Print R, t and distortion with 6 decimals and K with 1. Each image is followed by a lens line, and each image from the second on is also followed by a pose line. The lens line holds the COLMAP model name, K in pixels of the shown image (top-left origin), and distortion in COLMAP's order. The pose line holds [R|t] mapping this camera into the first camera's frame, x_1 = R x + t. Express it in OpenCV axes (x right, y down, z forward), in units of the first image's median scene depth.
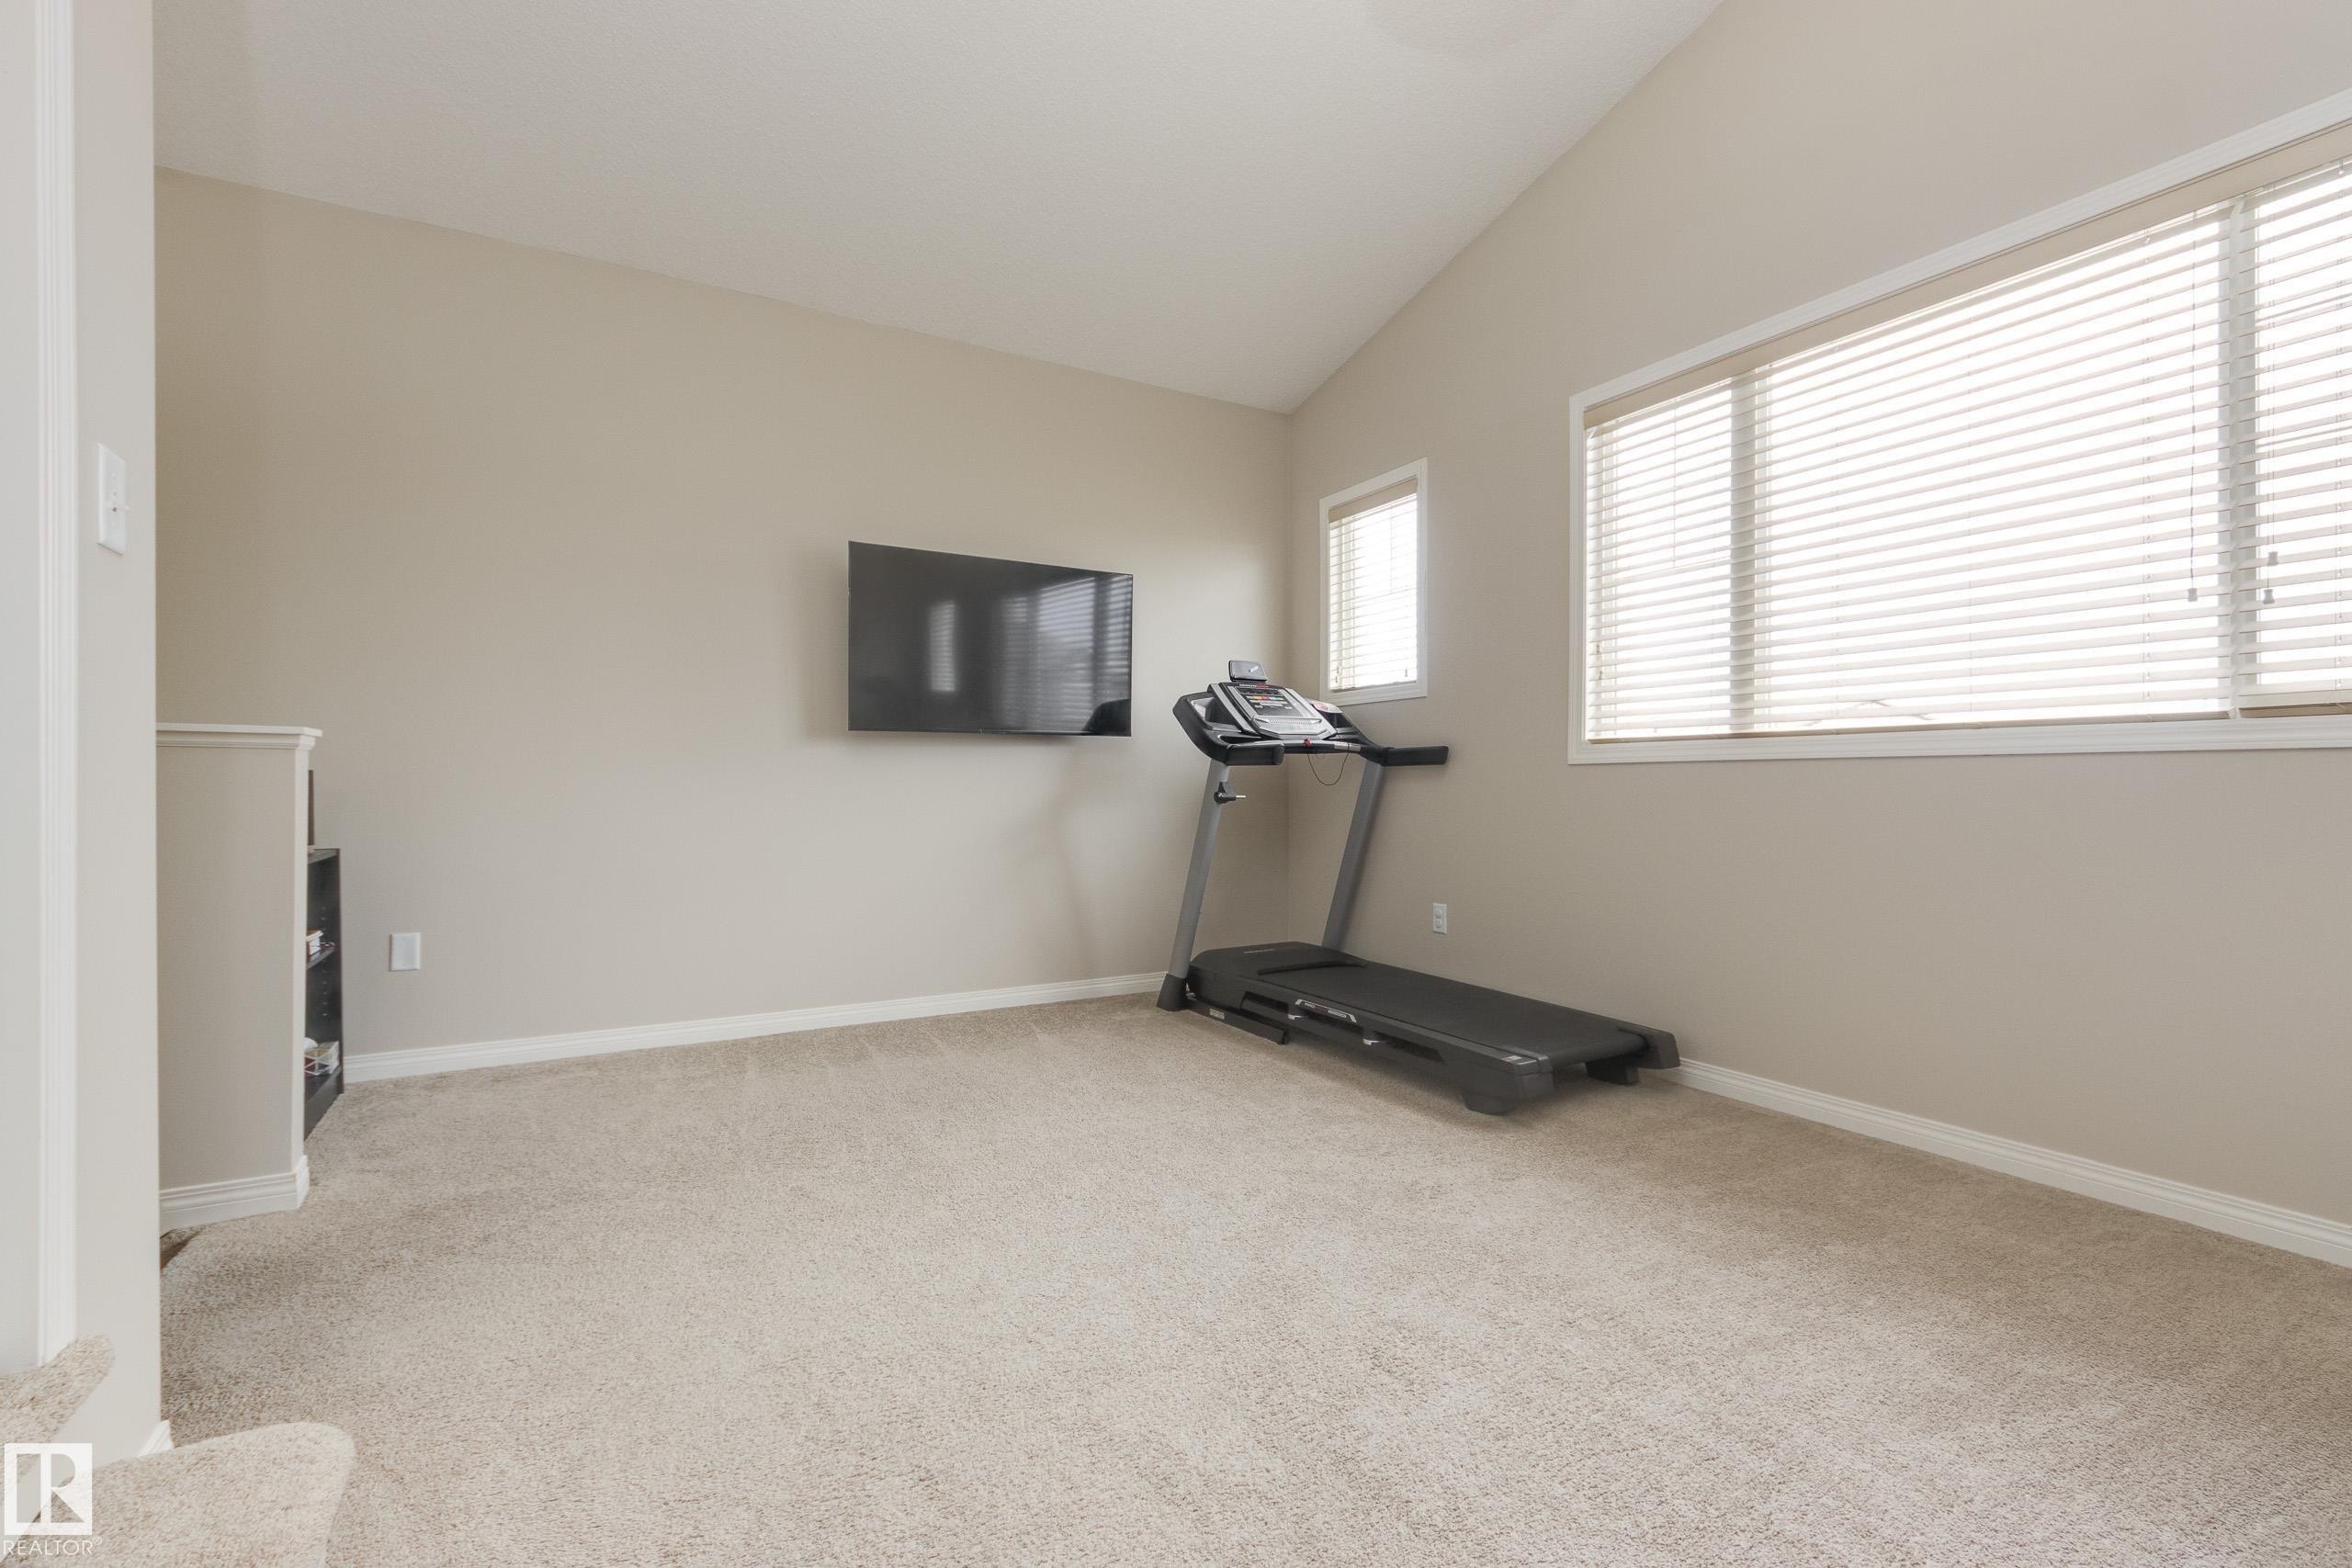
lens RADIAL K [[879.8, 0, 1176.1], [0, 879.8, 798.8], [0, 0, 1]] dist [0.001627, -0.000060]
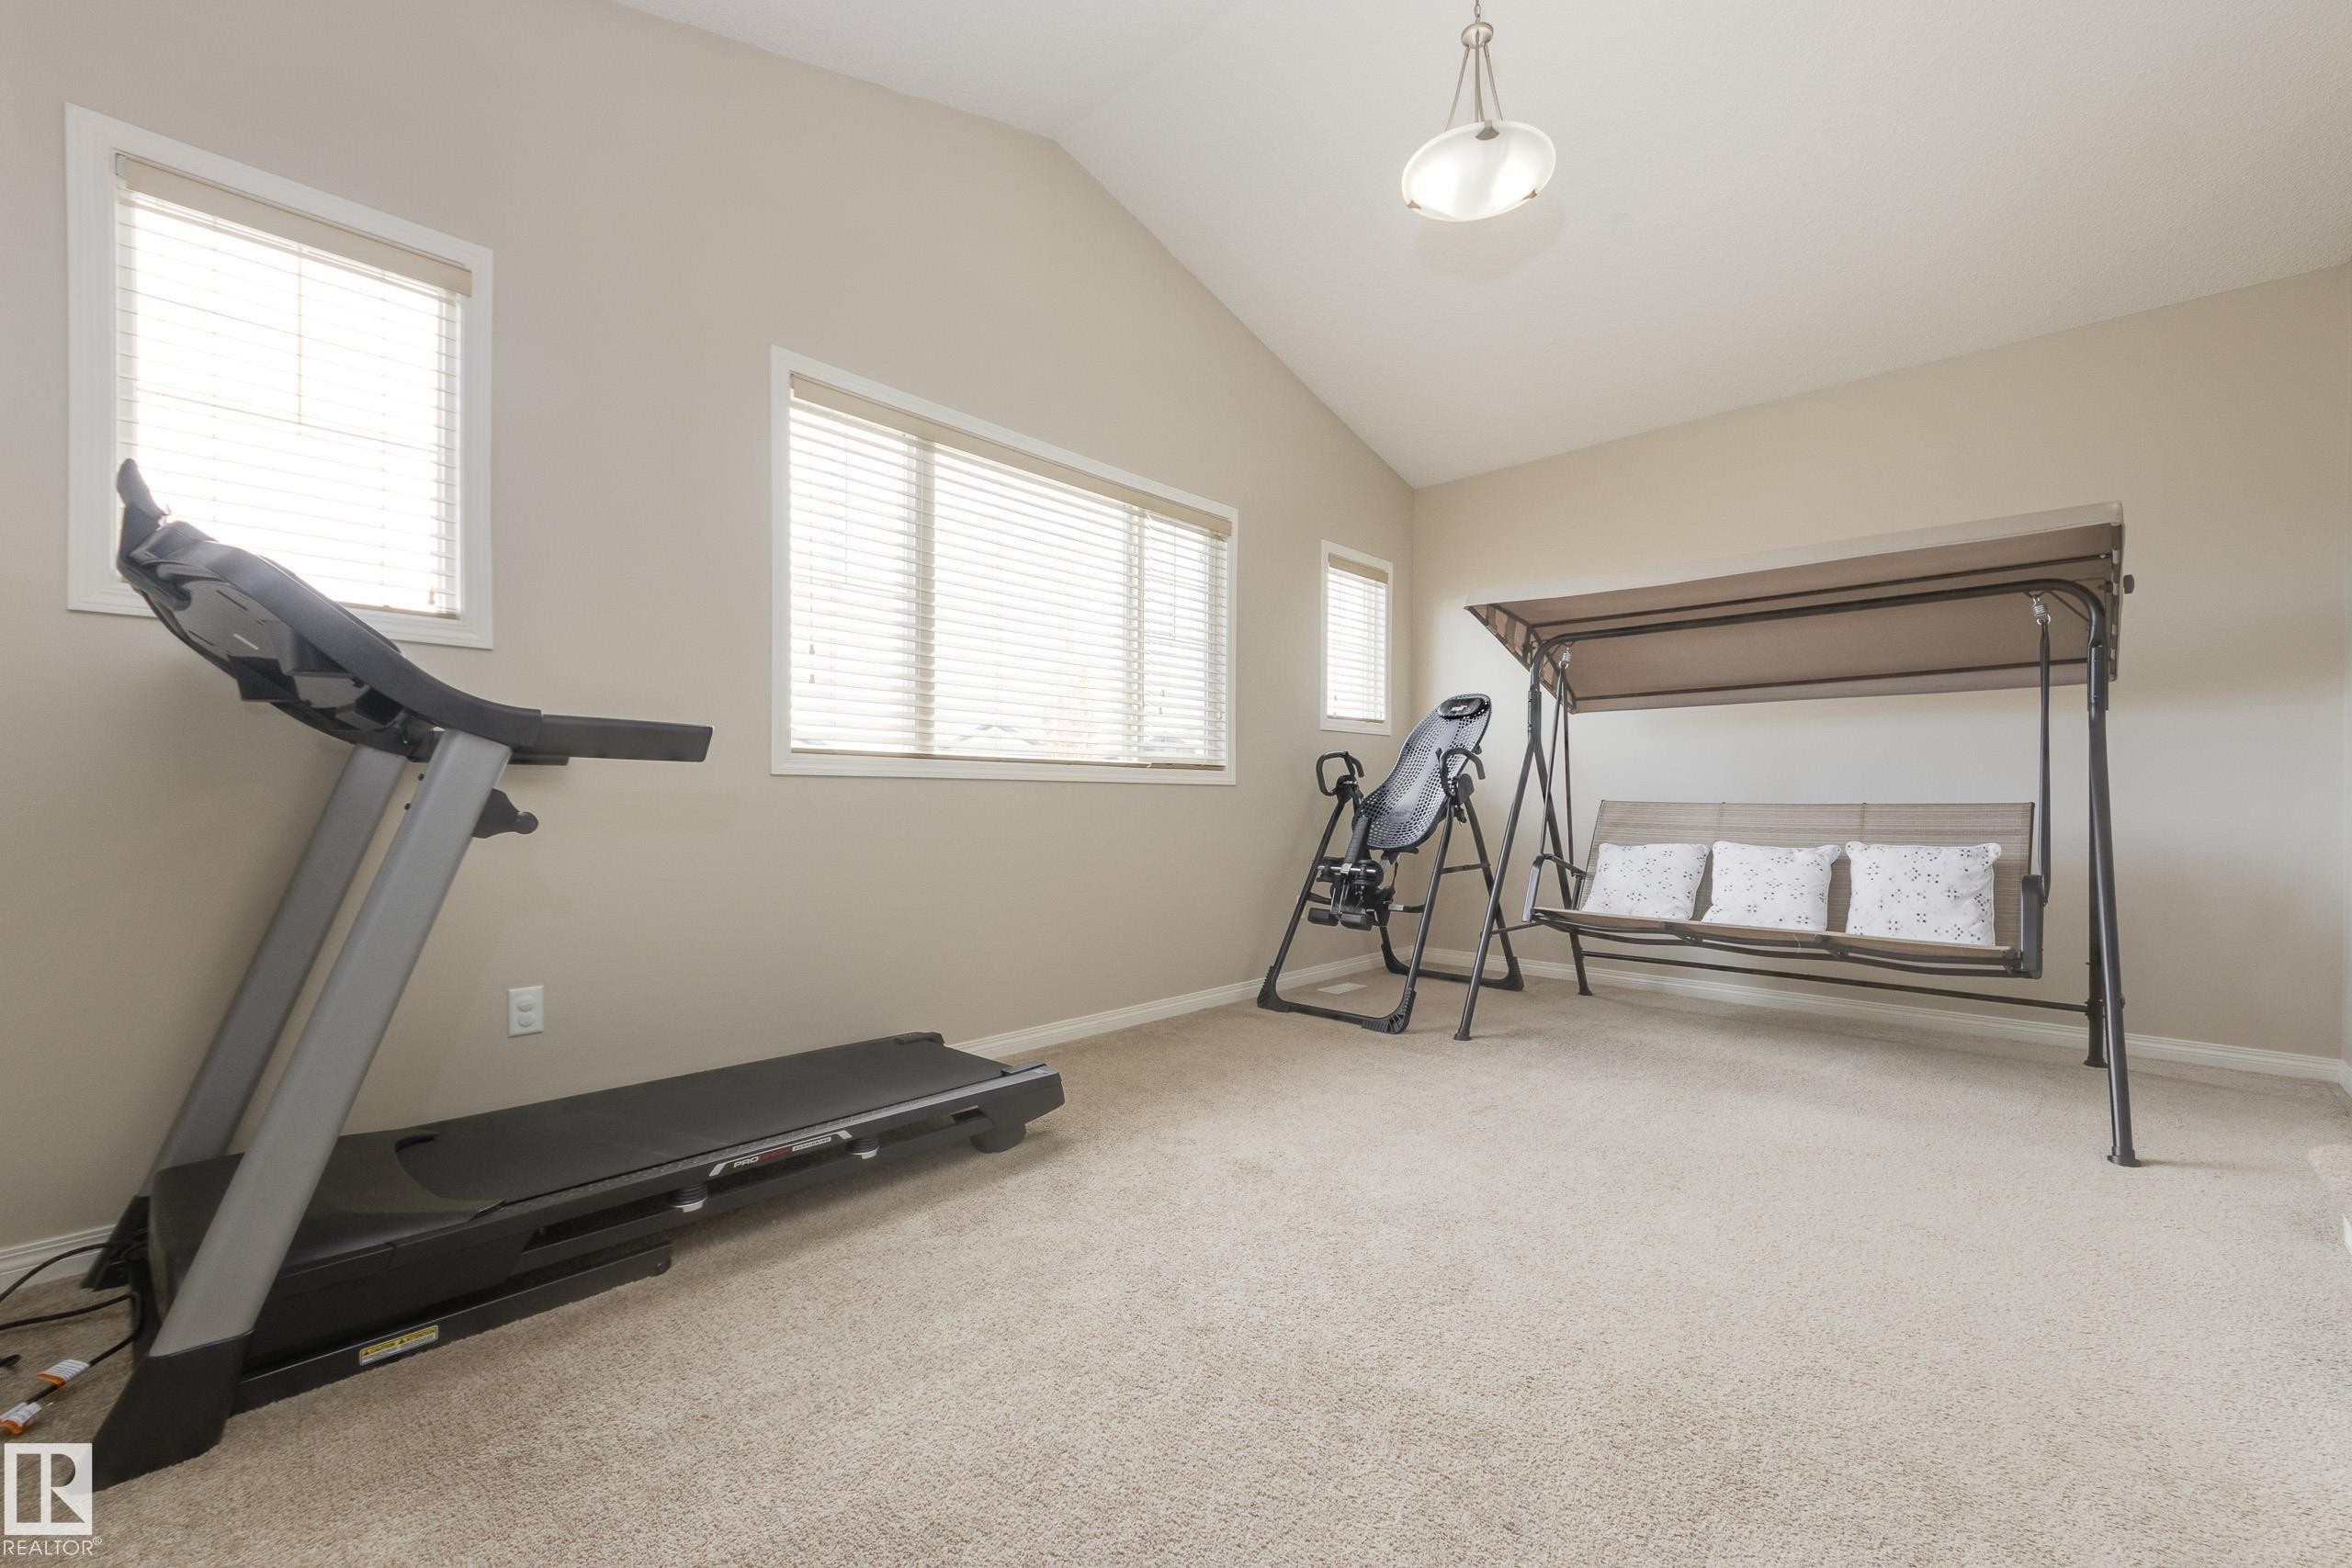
lens RADIAL K [[904.3, 0, 1172.8], [0, 904.3, 808.4], [0, 0, 1]] dist [0.001394, 0.000085]
pose [[-0.204676, -0.016597, 0.978689, -0.549408], [0.002920, 0.999841, 0.017567, -0.023156], [-0.978825, 0.006453, -0.204595, 0.883769]]
